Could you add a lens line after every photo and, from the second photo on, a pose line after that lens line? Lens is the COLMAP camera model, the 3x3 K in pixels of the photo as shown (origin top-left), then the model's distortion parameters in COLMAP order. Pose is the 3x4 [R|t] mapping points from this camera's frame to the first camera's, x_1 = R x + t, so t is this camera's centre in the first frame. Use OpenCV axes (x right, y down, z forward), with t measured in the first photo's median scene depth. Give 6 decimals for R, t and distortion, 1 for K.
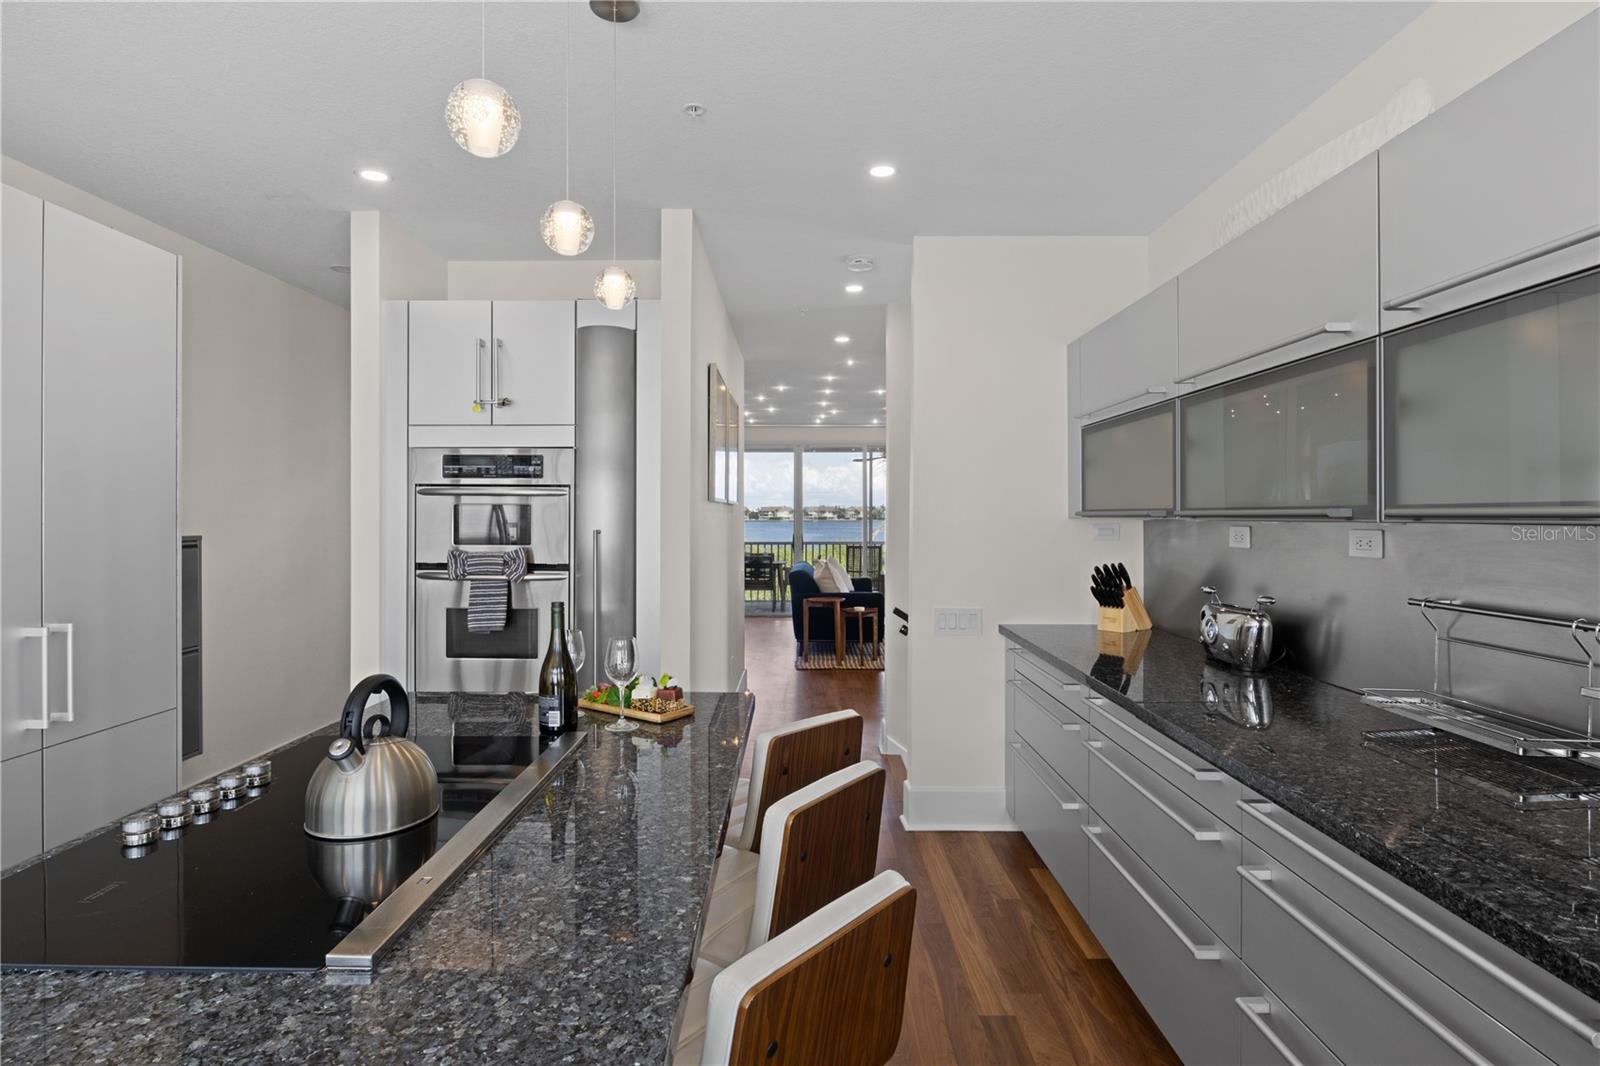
lens RADIAL K [[809.6, 0, 789.3], [0, 809.6, 518.5], [0, 0, 1]] dist [-0.004420, -0.001320]
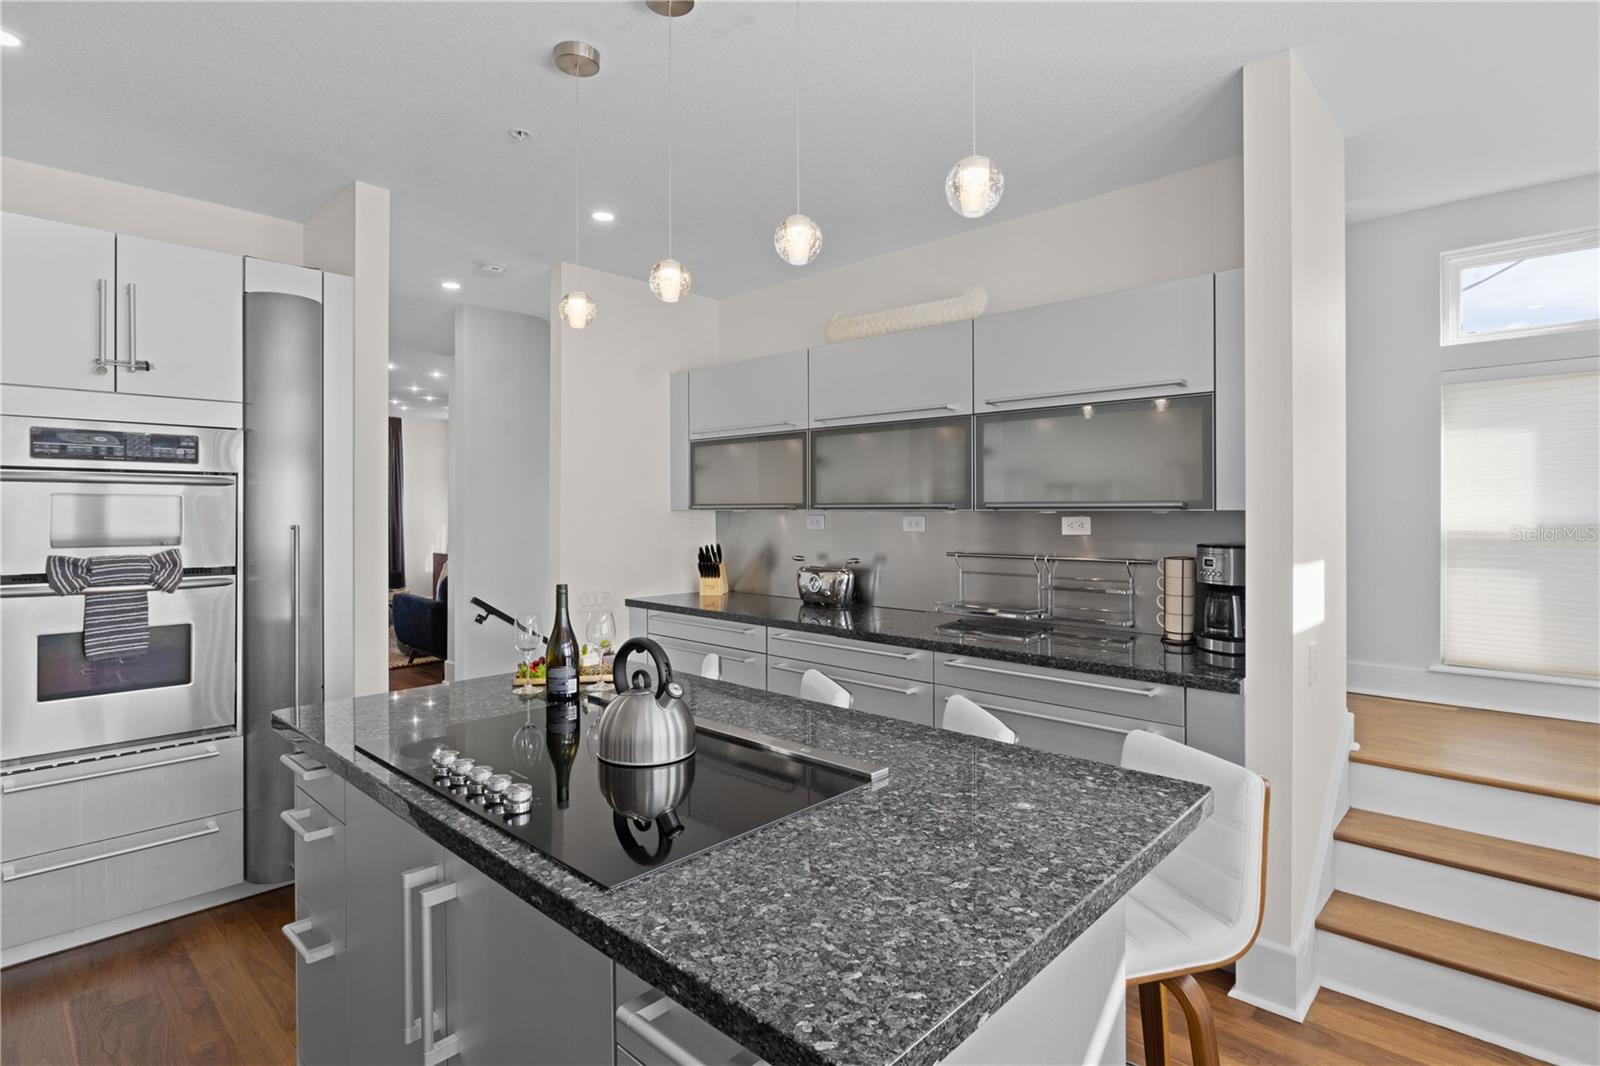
lens RADIAL K [[809.6, 0, 784.5], [0, 809.6, 517.2], [0, 0, 1]] dist [-0.004420, -0.001320]
pose [[0.680562, -0.008633, 0.732640, -0.508216], [0.005137, 0.999962, 0.007011, 0.001756], [-0.732673, -0.001007, 0.680580, 0.002644]]
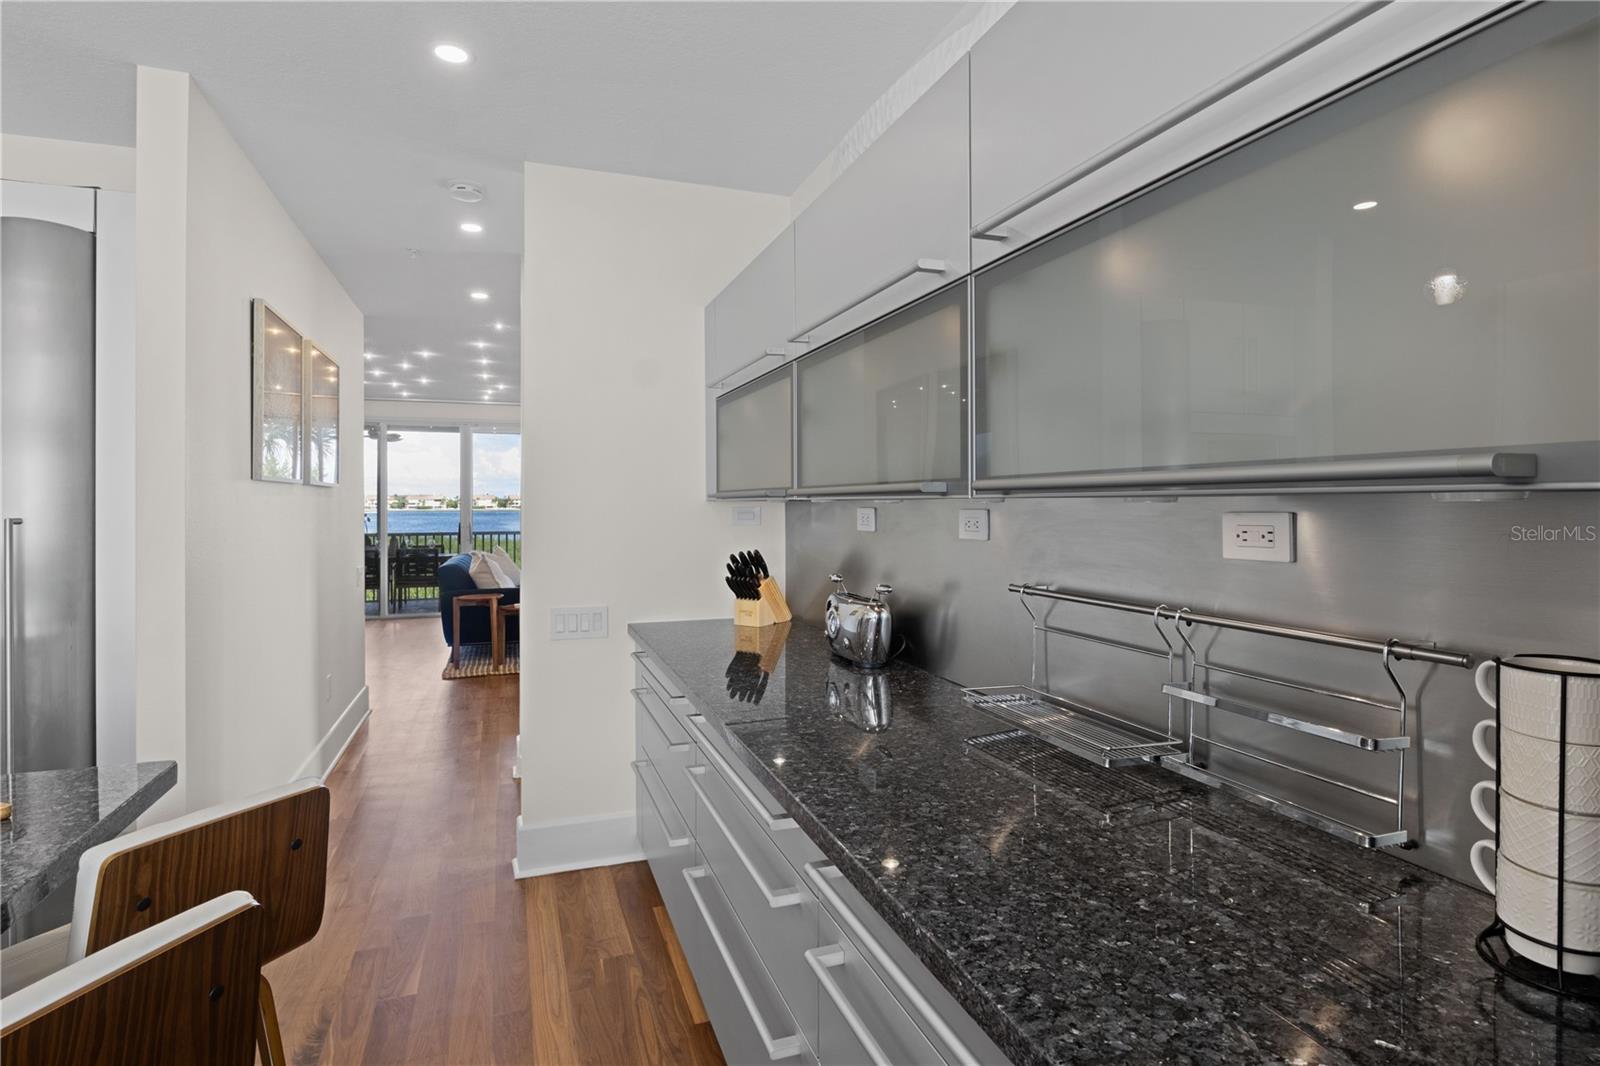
lens RADIAL K [[809.6, 0, 786.4], [0, 809.6, 510.7], [0, 0, 1]] dist [-0.004420, -0.001320]
pose [[0.939414, -0.004727, 0.342753, 0.132892], [0.003179, 0.999982, 0.005078, 0.006746], [-0.342771, -0.003680, 0.939412, 0.140204]]
